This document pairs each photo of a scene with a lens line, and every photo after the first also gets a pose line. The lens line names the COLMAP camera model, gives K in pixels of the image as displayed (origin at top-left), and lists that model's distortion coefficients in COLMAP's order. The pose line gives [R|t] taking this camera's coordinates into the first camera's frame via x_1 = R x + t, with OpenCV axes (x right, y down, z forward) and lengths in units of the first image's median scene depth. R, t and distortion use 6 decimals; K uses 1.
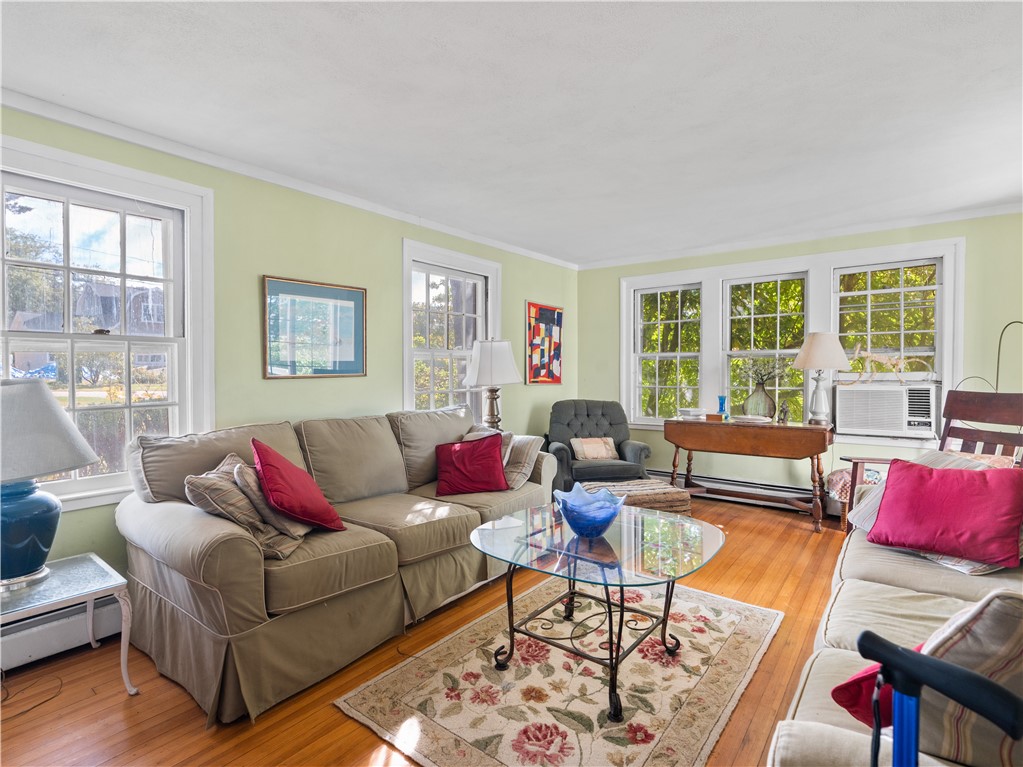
lens RADIAL K [[520.4, 0, 508.9], [0, 520.4, 377.7], [0, 0, 1]] dist [-0.010926, 0.002291]
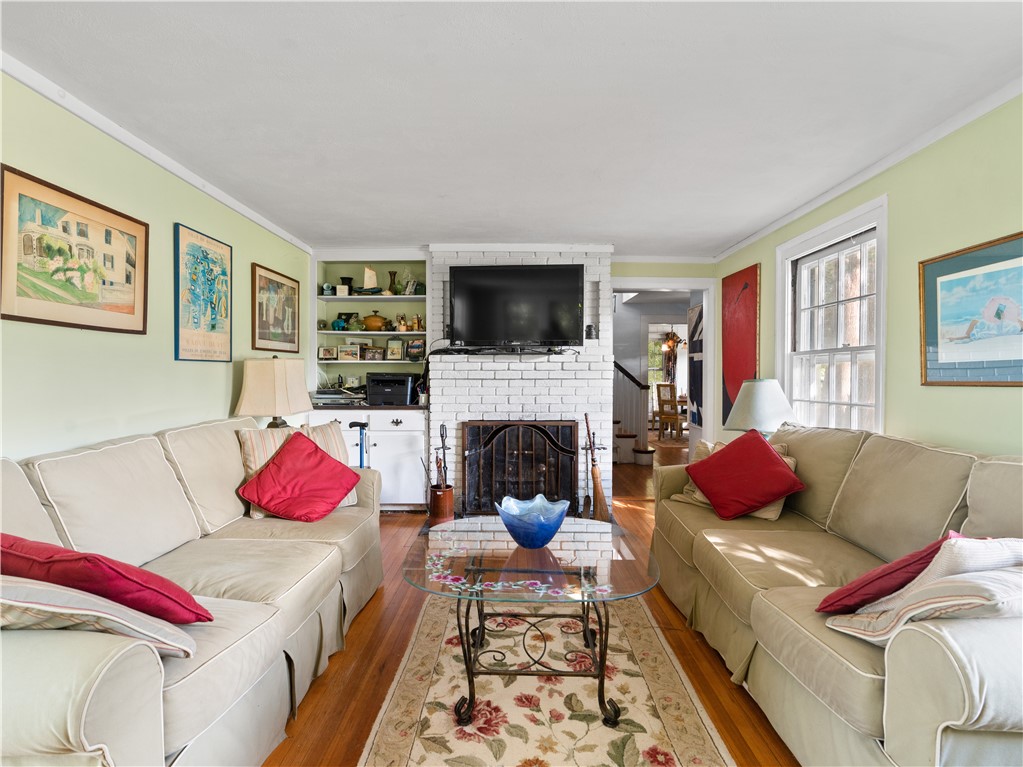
lens RADIAL K [[520.4, 0, 509.5], [0, 520.4, 382.6], [0, 0, 1]] dist [-0.010926, 0.002291]
pose [[-0.801590, 0.006381, -0.597841, 0.796745], [-0.006720, 0.999784, 0.019680, -0.020476], [0.597837, 0.019793, -0.801373, 1.812678]]
